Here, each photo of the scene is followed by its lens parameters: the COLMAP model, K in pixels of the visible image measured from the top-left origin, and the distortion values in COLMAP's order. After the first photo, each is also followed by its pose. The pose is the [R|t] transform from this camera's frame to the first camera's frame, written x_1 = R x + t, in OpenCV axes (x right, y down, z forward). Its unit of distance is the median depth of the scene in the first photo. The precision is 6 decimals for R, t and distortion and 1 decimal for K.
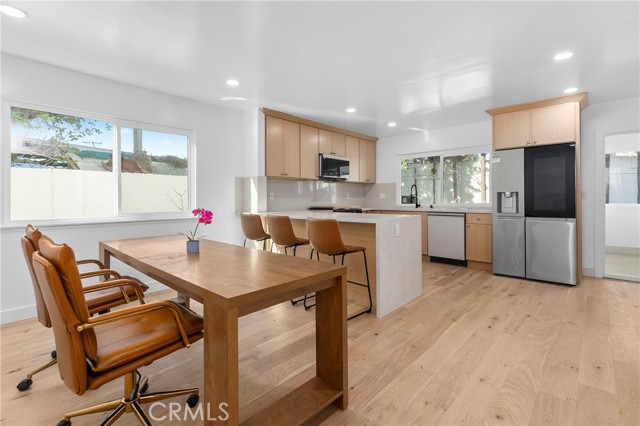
lens RADIAL K [[296.8, 0, 320.6], [0, 296.8, 201.6], [0, 0, 1]] dist [-0.000249, -0.000188]
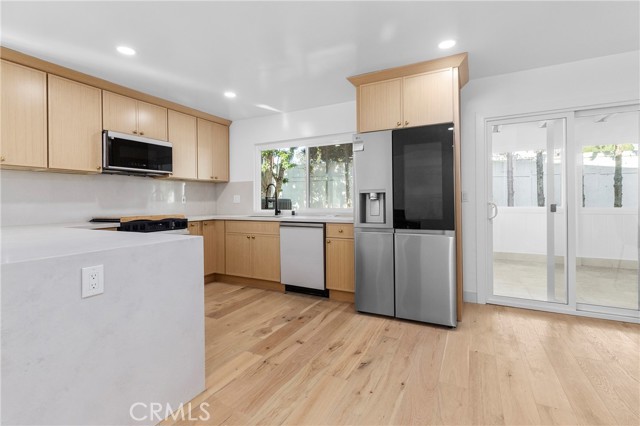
lens RADIAL K [[292.4, 0, 319.6], [0, 292.4, 203.1], [0, 0, 1]] dist [0.000246, 0.000100]
pose [[0.964617, -0.006133, 0.263584, 0.314773], [0.007698, 0.999958, -0.004907, -0.005853], [-0.263543, 0.006762, 0.964624, 0.355457]]
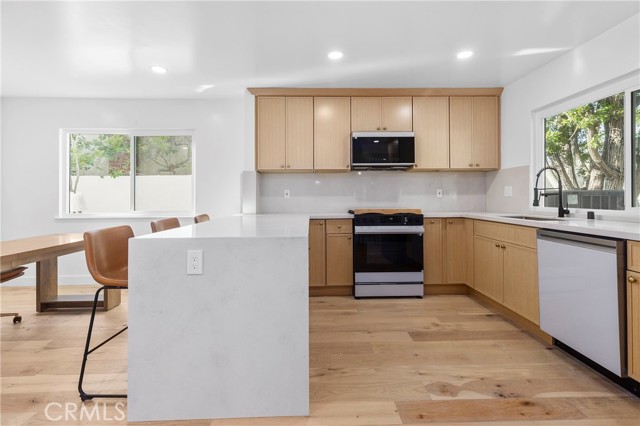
lens RADIAL K [[296.8, 0, 322.5], [0, 296.8, 196.3], [0, 0, 1]] dist [-0.002176, -0.000087]
pose [[0.694900, -0.001996, -0.719104, 0.531413], [-0.003300, 0.999977, -0.005965, -0.009279], [0.719099, 0.006519, 0.694877, 0.553087]]
